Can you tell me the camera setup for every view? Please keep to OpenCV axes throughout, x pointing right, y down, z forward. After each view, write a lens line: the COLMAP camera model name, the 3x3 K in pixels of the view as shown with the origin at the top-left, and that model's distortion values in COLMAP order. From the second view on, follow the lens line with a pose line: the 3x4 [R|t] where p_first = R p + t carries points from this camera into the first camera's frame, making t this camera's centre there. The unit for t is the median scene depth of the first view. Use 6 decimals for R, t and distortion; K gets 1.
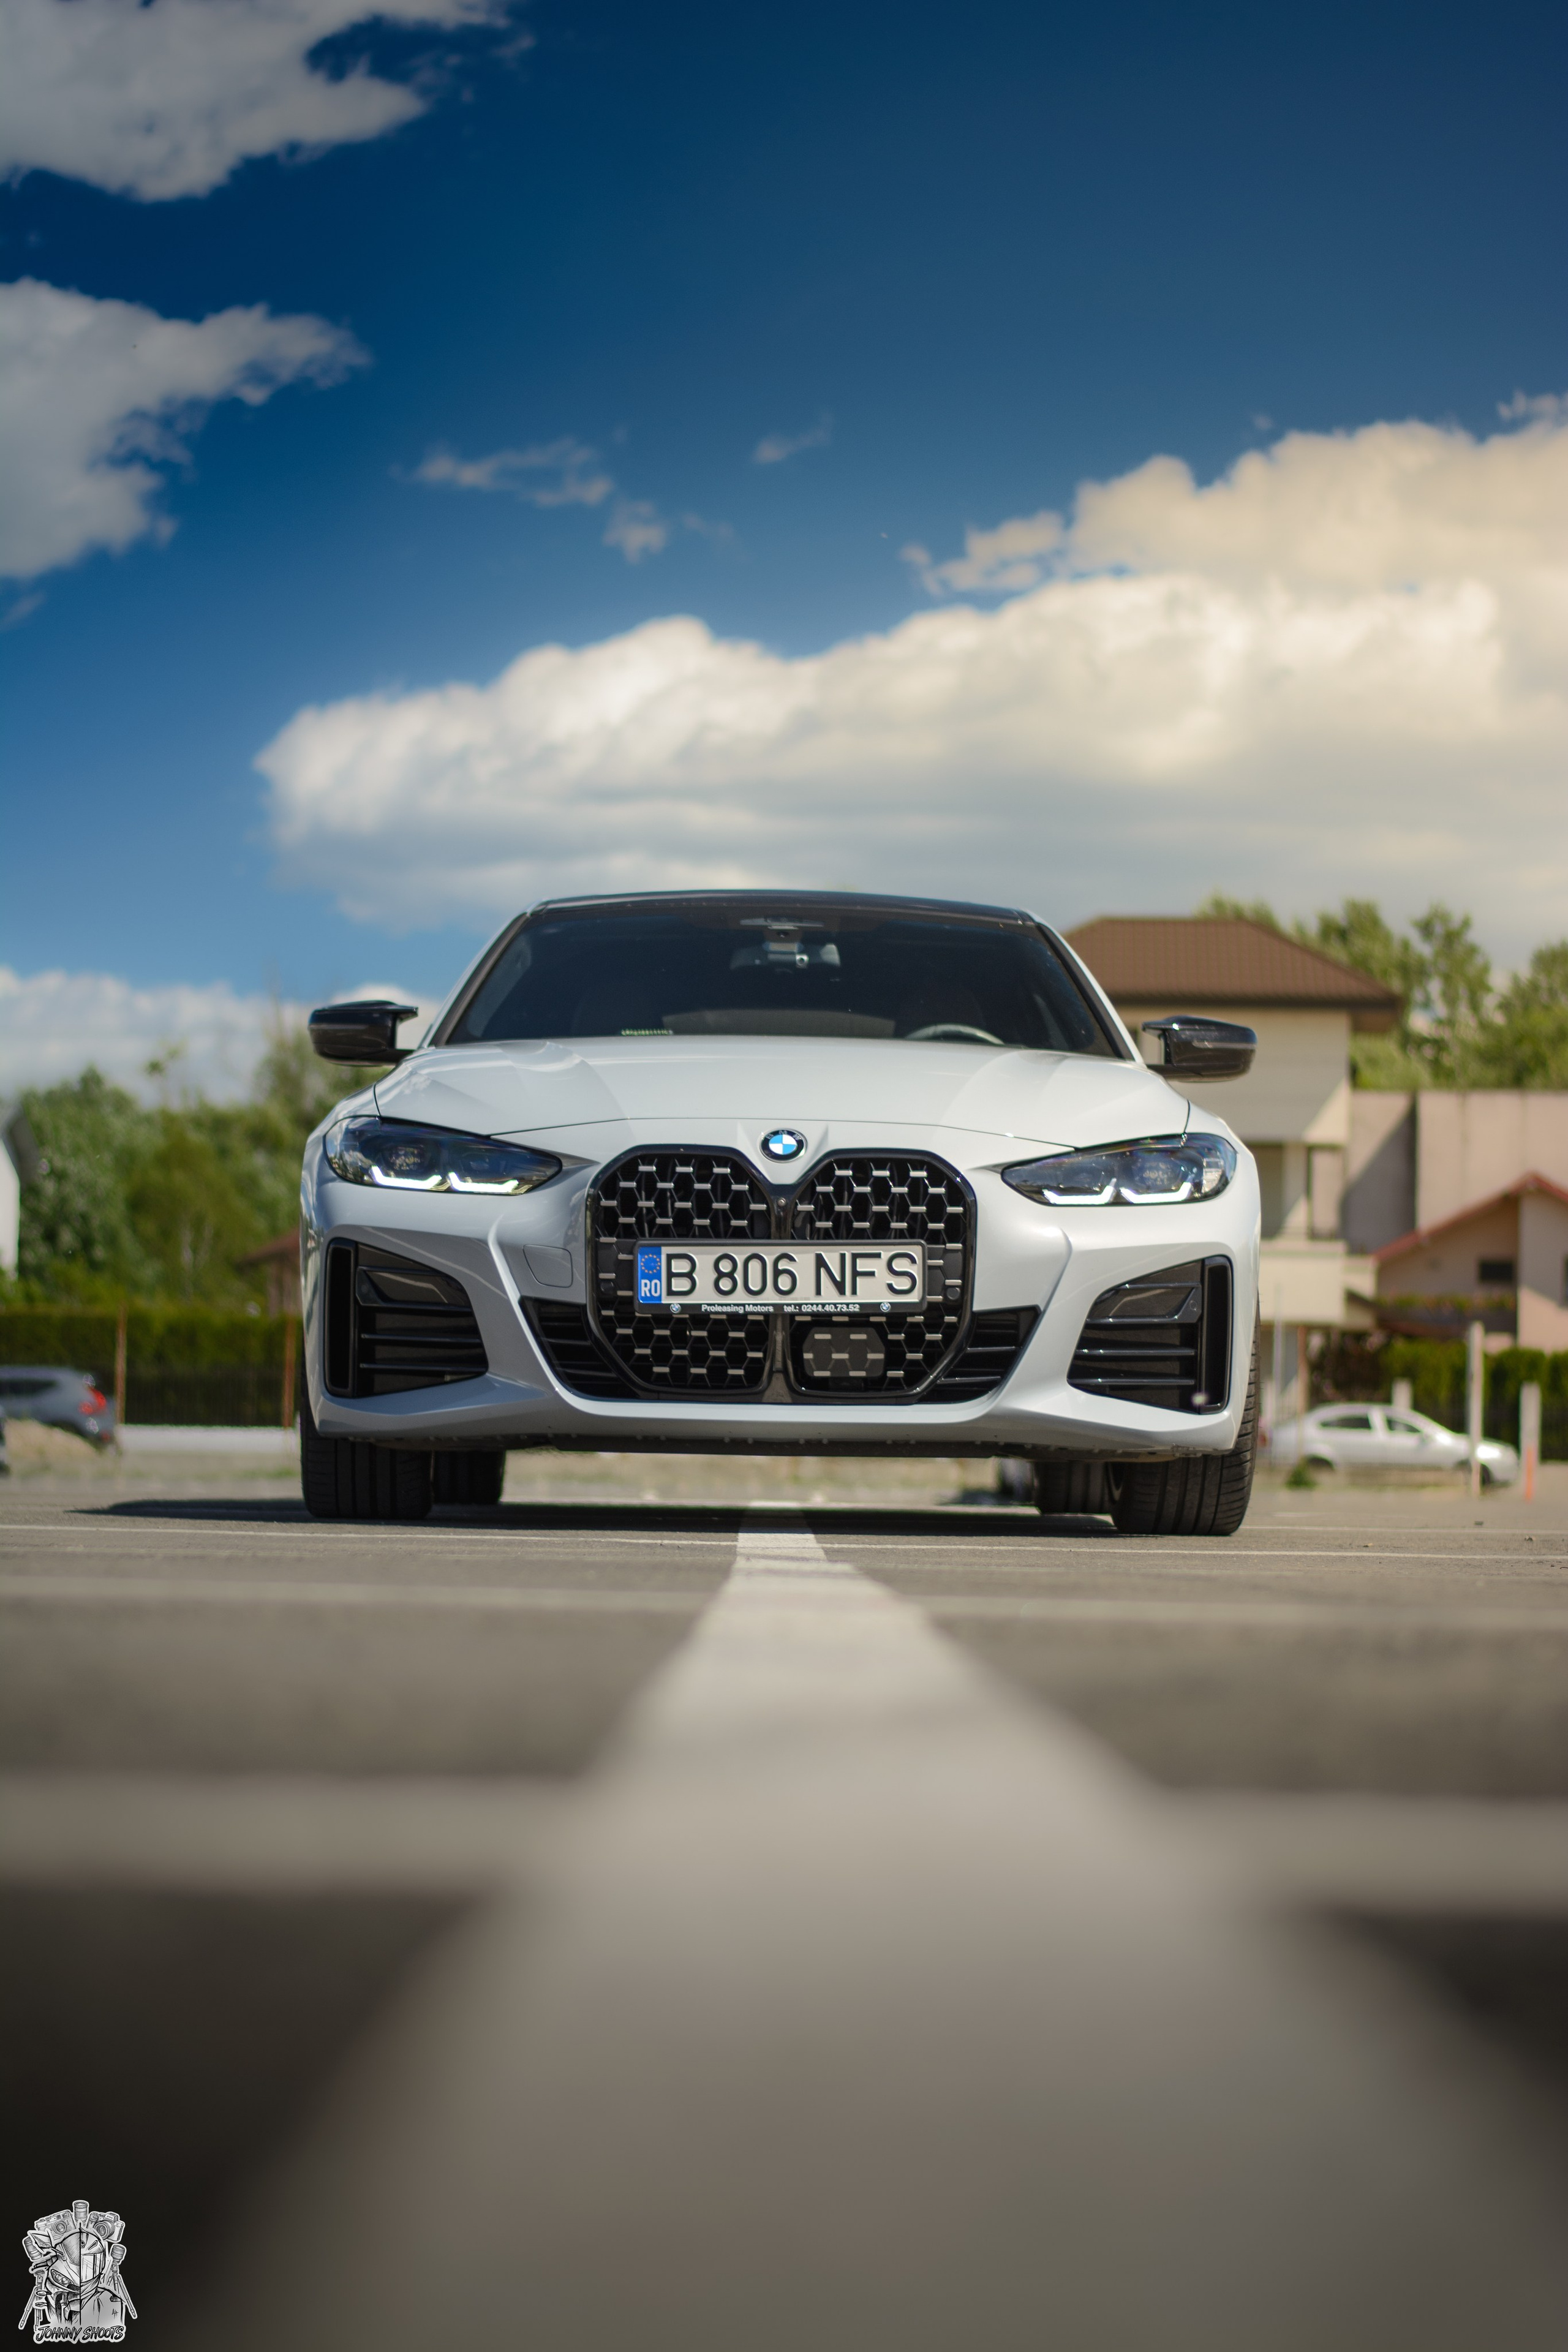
lens RADIAL K [[5216.5, 0, 784.0], [0, 5216.5, 1176.0], [0, 0, 1]] dist [-0.110132, 0.187872]
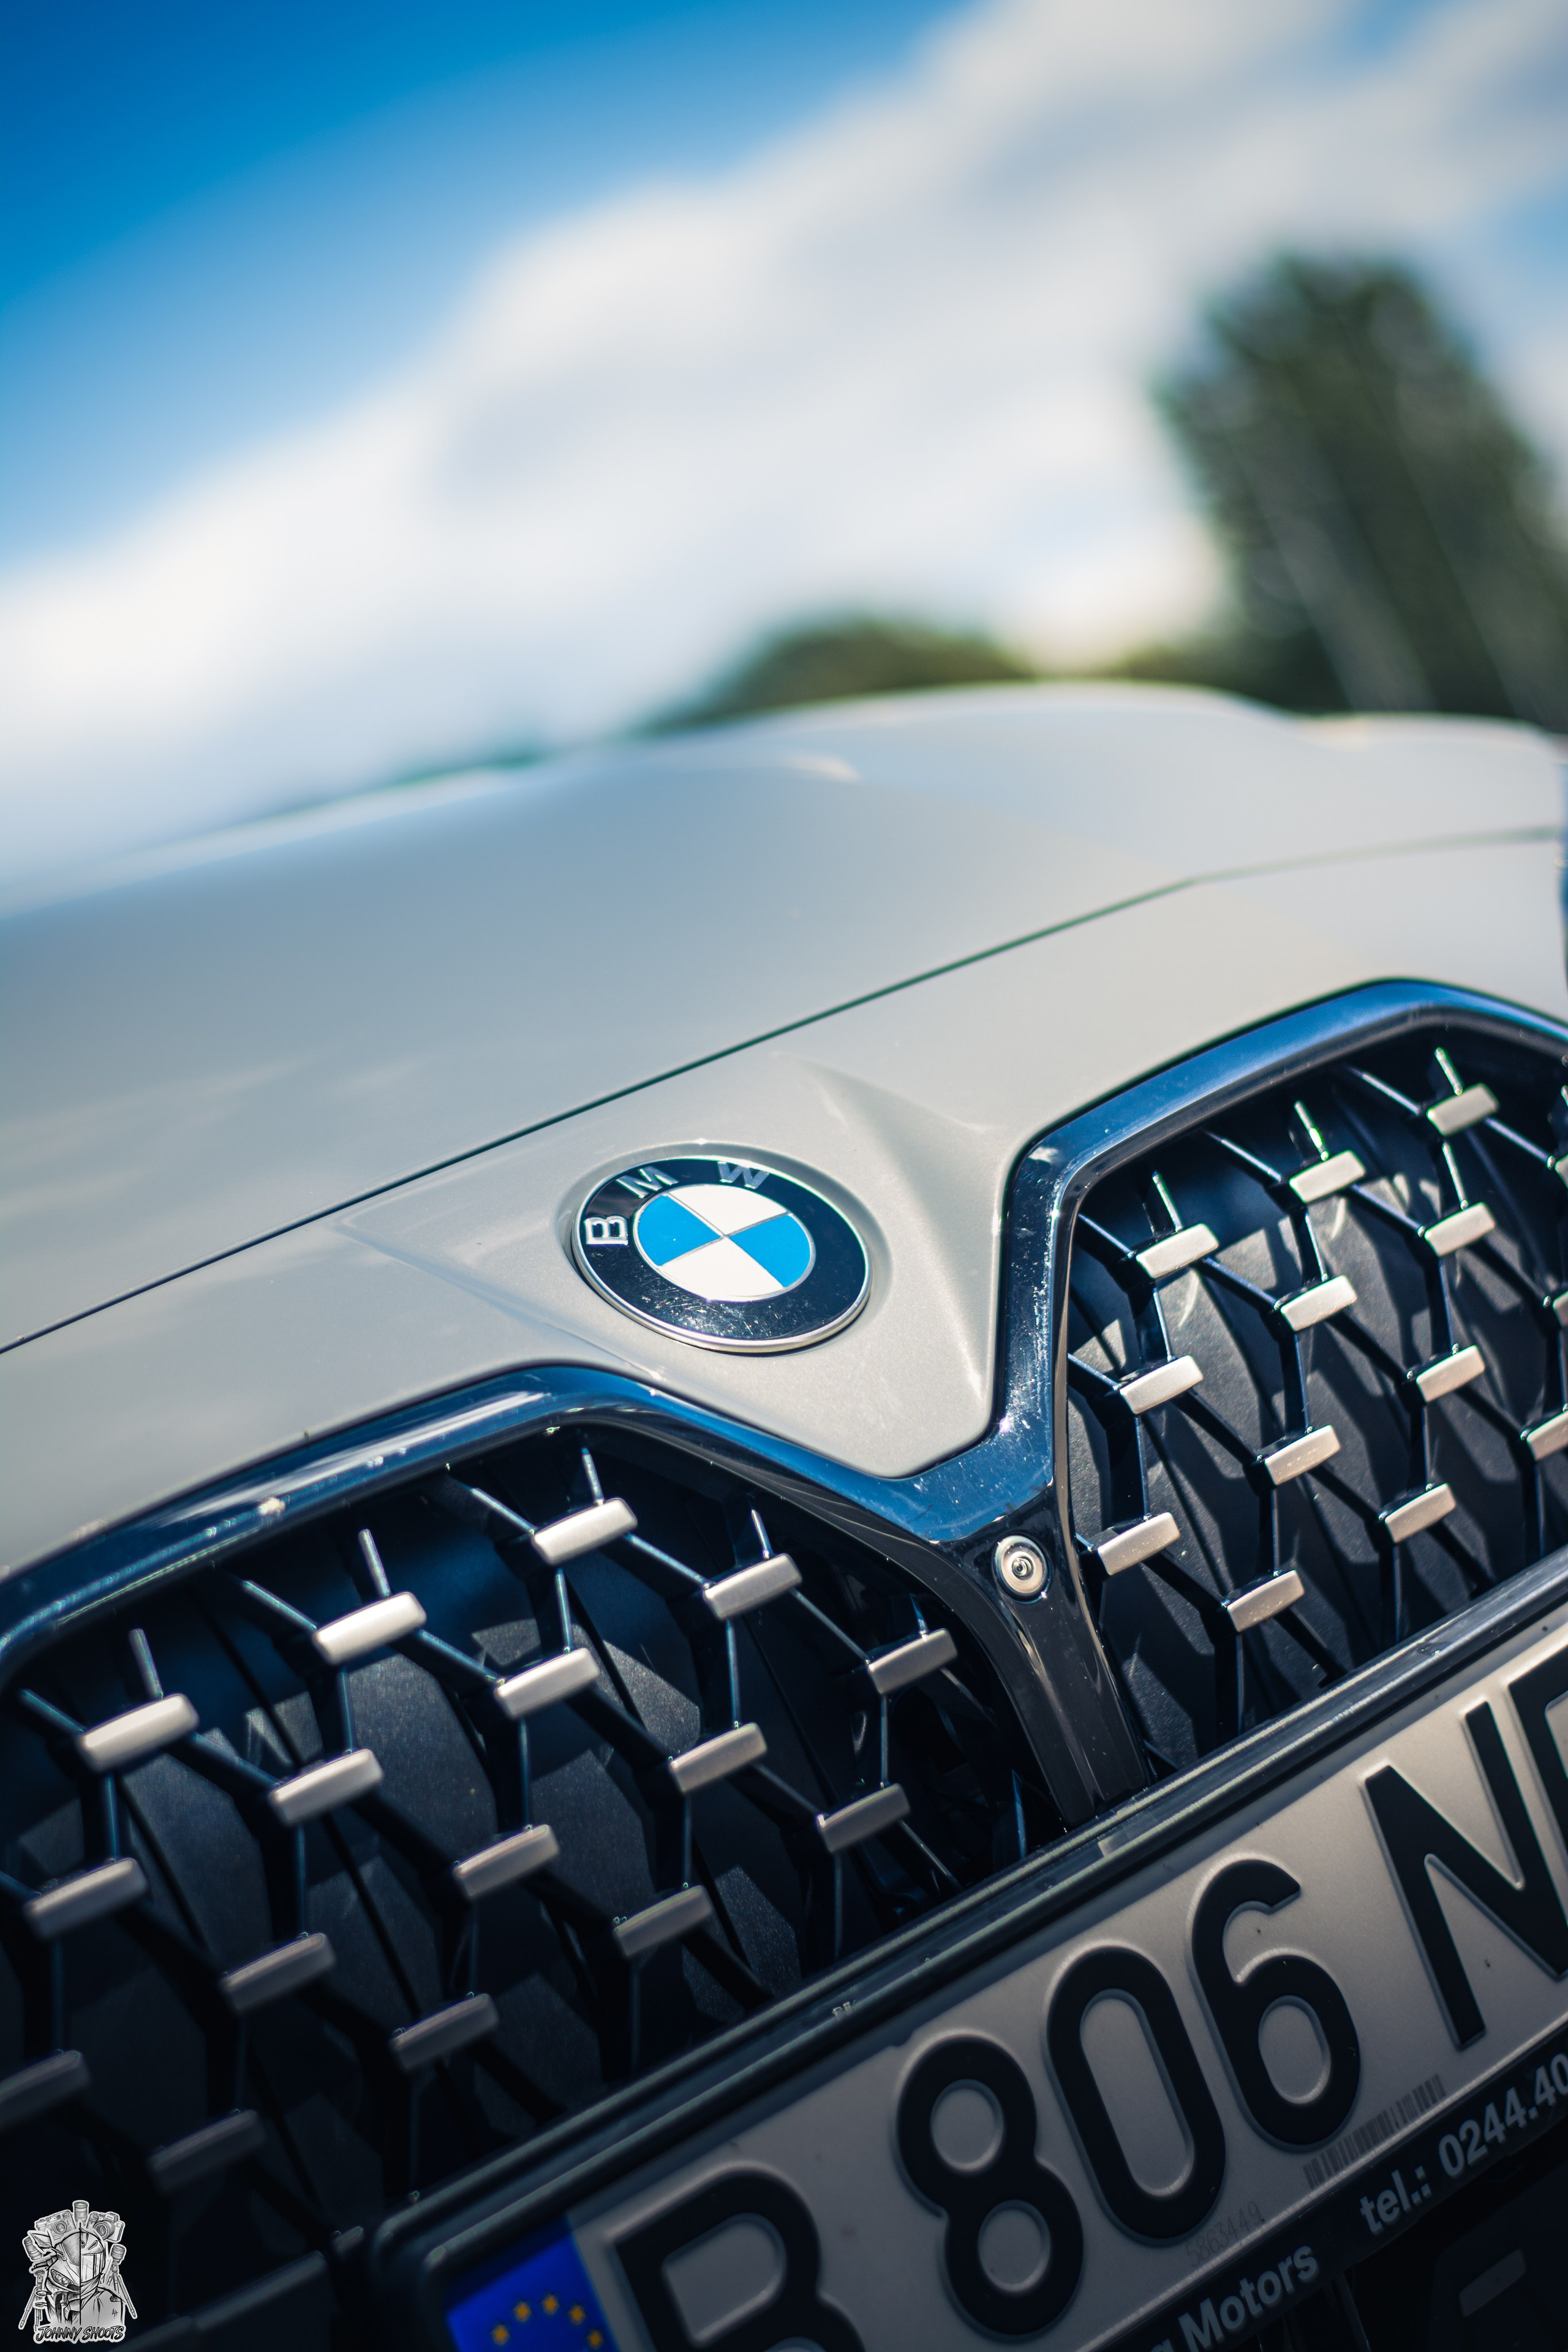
lens RADIAL K [[5341.0, 0, 784.0], [0, 5341.0, 1176.0], [0, 0, 1]] dist [-0.152450, 0.352696]
pose [[0.710840, -0.325859, 0.623316, -0.093145], [0.380623, 0.923447, 0.048693, -0.014505], [-0.591466, 0.202636, 0.780453, 0.884284]]
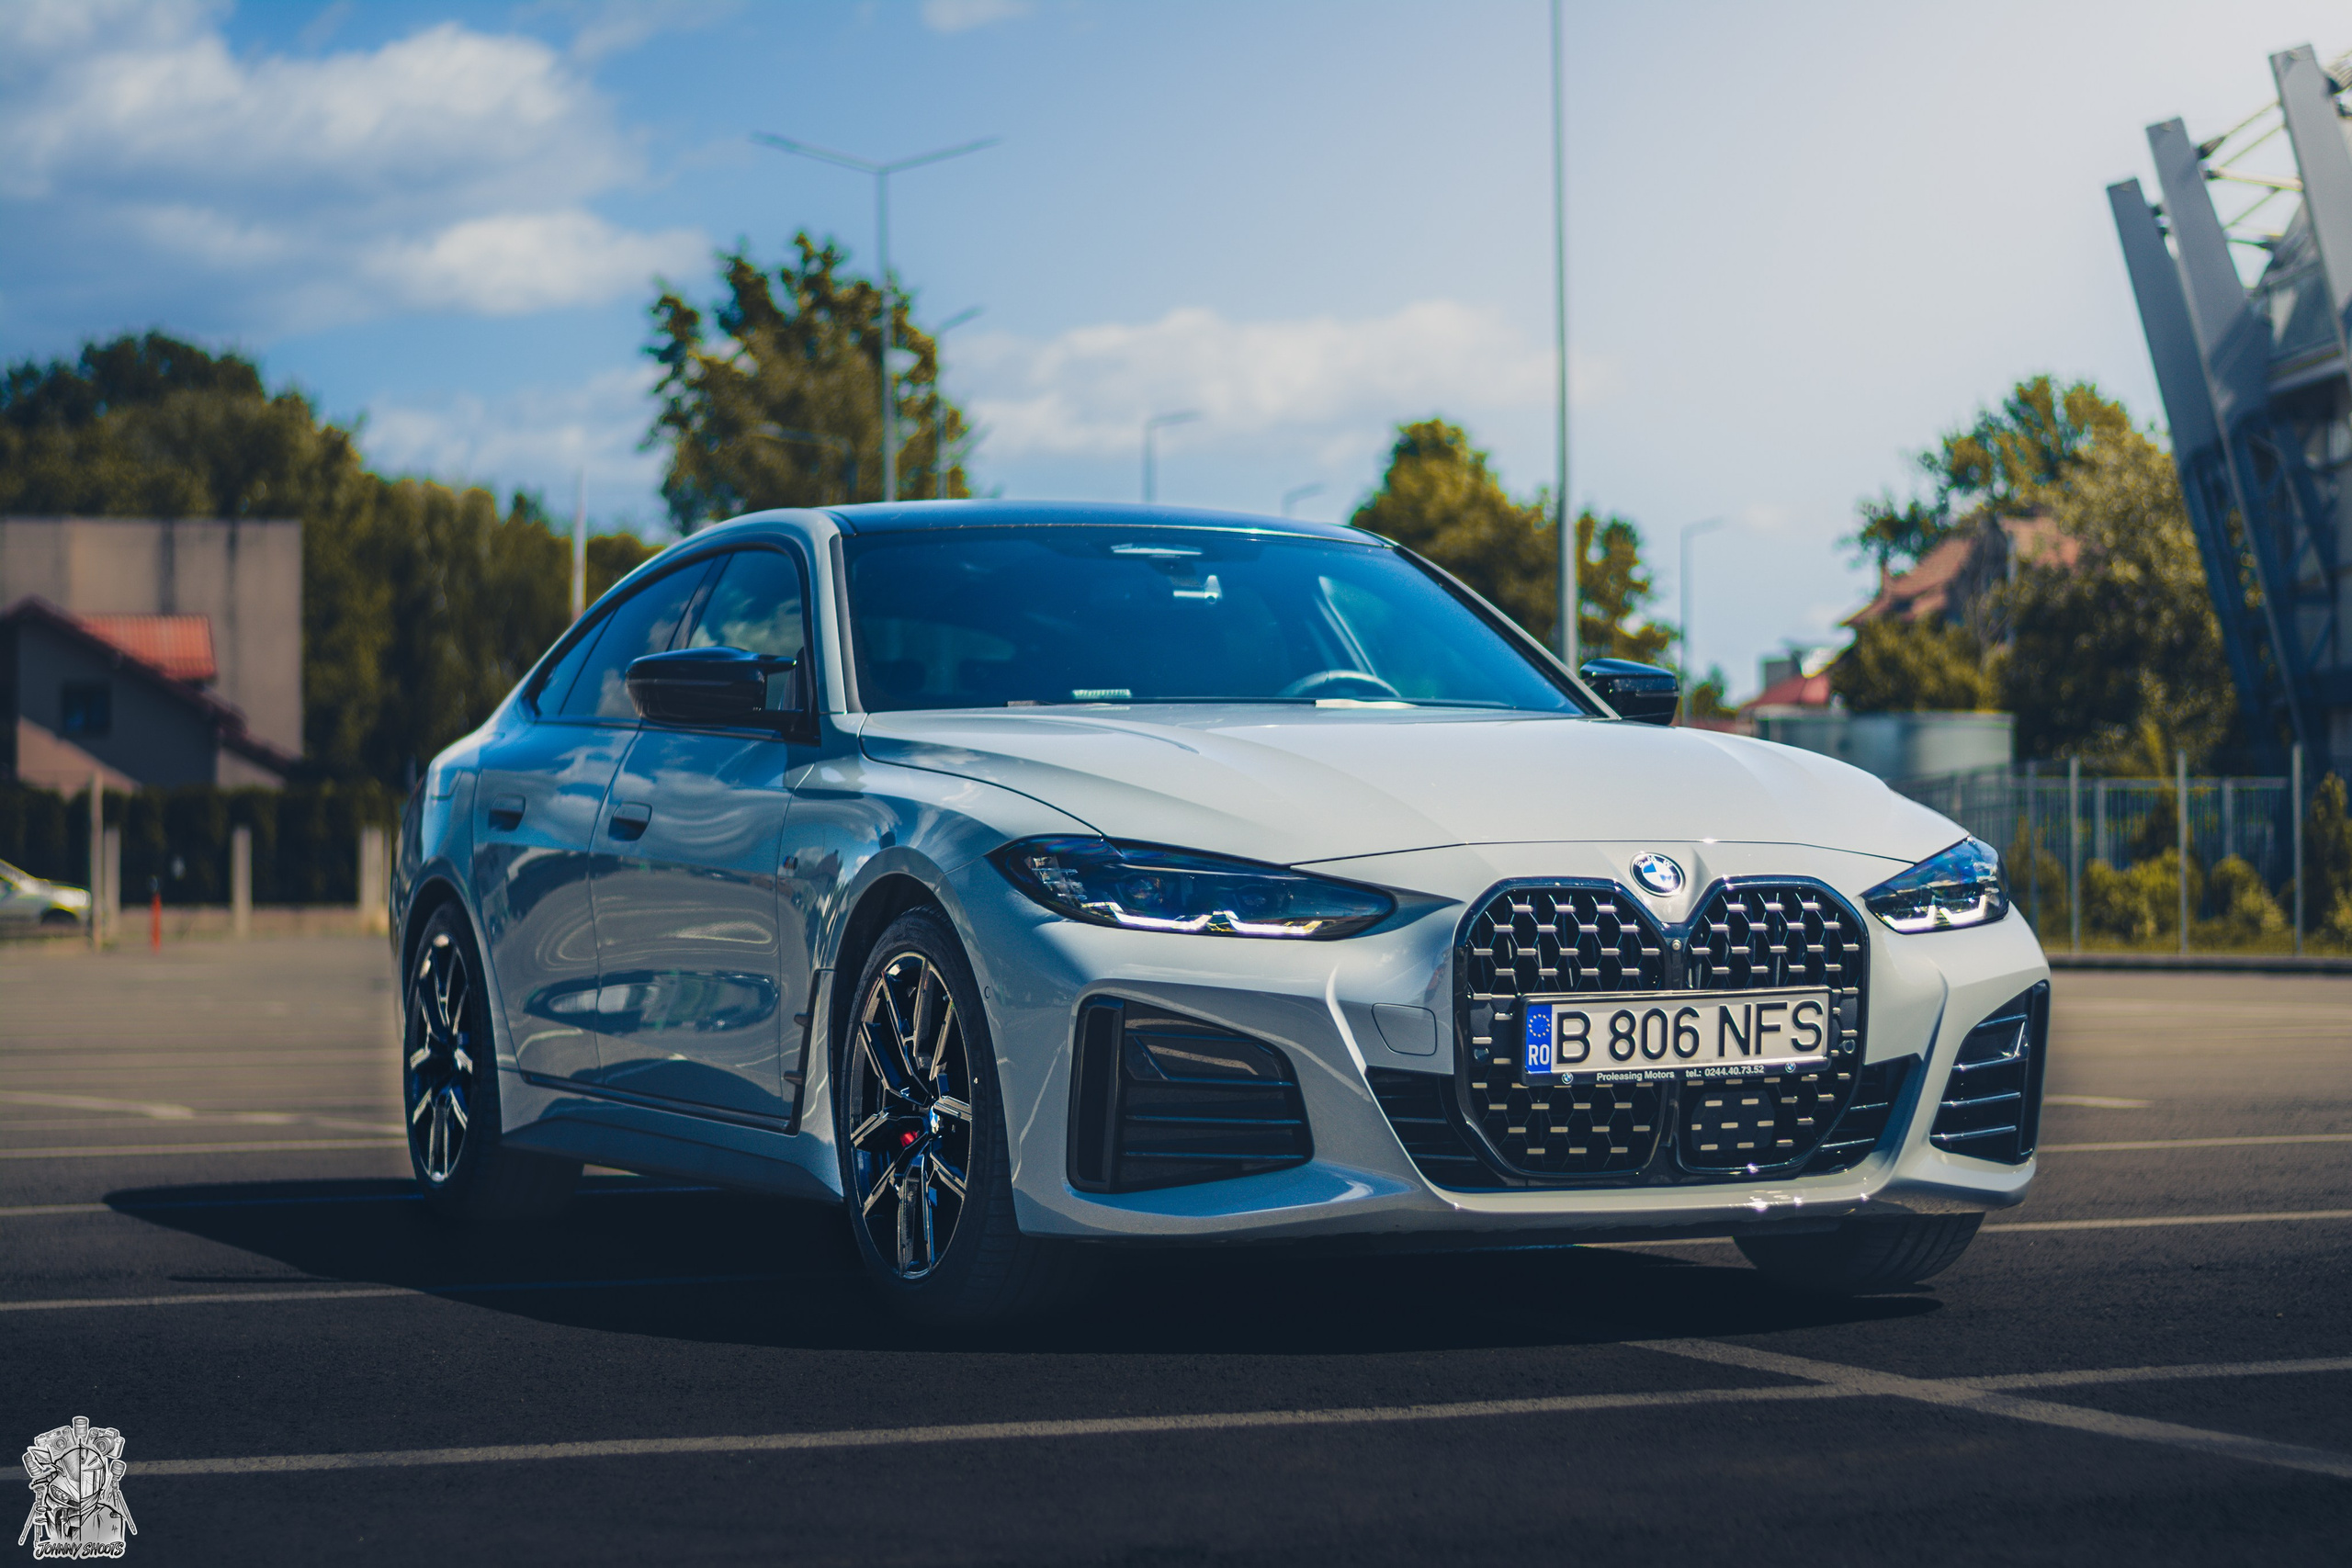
lens RADIAL K [[5216.0, 0, 1176.0], [0, 5216.0, 784.0], [0, 0, 1]] dist [-0.110132, 0.187872]
pose [[0.923992, -0.017692, 0.382003, -0.389079], [0.002836, 0.999219, 0.039416, -0.053348], [-0.382402, -0.035337, 0.923320, 0.265367]]
